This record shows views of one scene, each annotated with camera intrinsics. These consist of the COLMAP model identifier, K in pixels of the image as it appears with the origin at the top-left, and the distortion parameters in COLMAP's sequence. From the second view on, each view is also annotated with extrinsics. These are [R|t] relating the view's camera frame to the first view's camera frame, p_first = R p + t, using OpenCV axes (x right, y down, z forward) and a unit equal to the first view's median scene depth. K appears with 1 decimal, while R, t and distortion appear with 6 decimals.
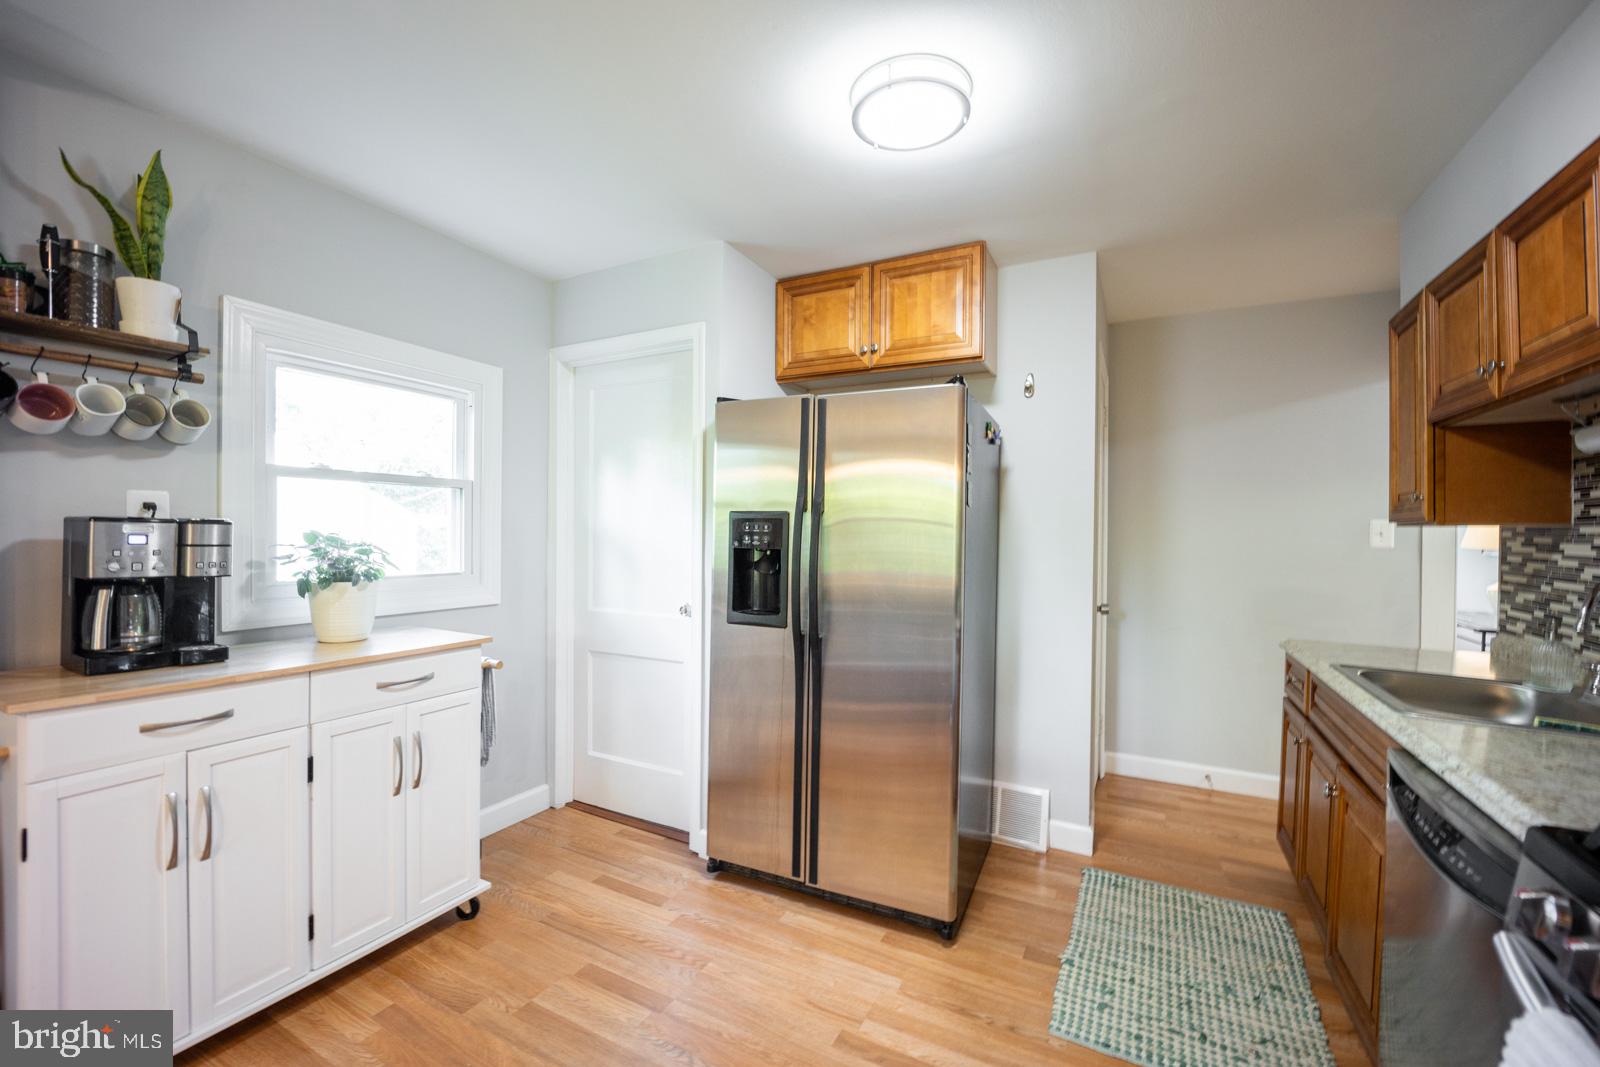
lens RADIAL K [[676.5, 0, 808.8], [0, 676.5, 532.4], [0, 0, 1]] dist [-0.013075, -0.001082]
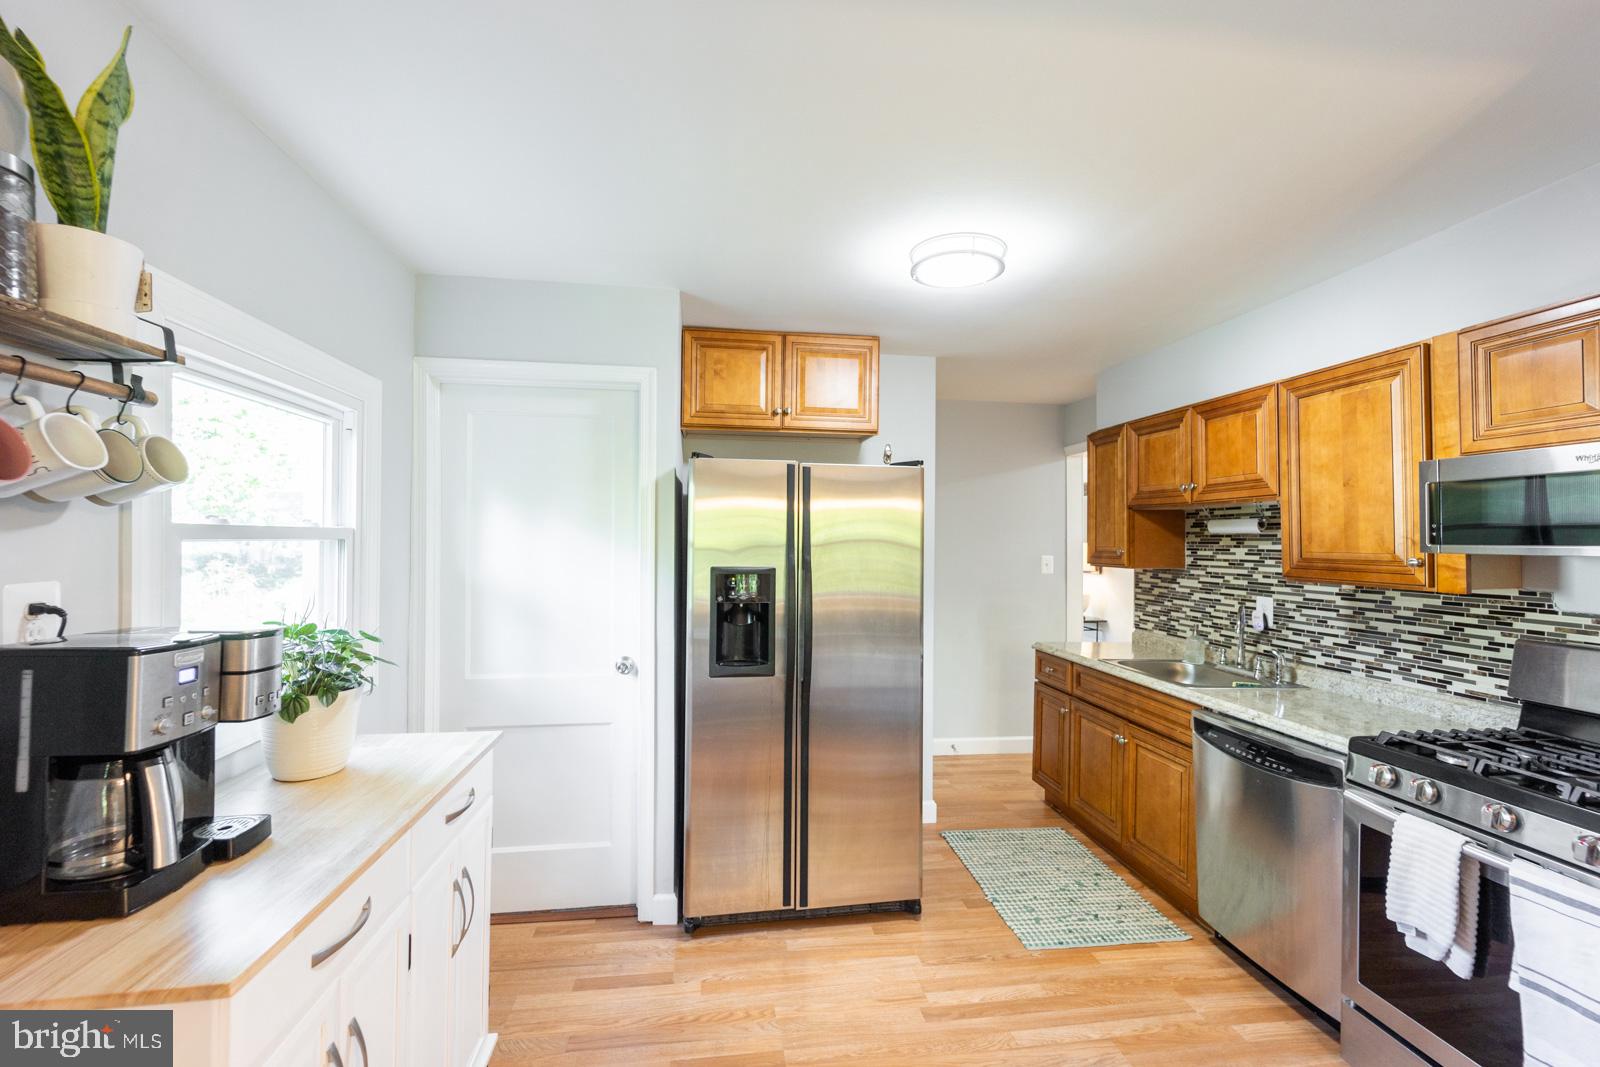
lens RADIAL K [[676.5, 0, 816.1], [0, 676.5, 530.0], [0, 0, 1]] dist [-0.013075, -0.001082]
pose [[0.804378, 0.007585, 0.594070, -0.626361], [-0.001770, 0.999945, -0.010371, -0.080241], [-0.594115, 0.007291, 0.804347, 0.102104]]
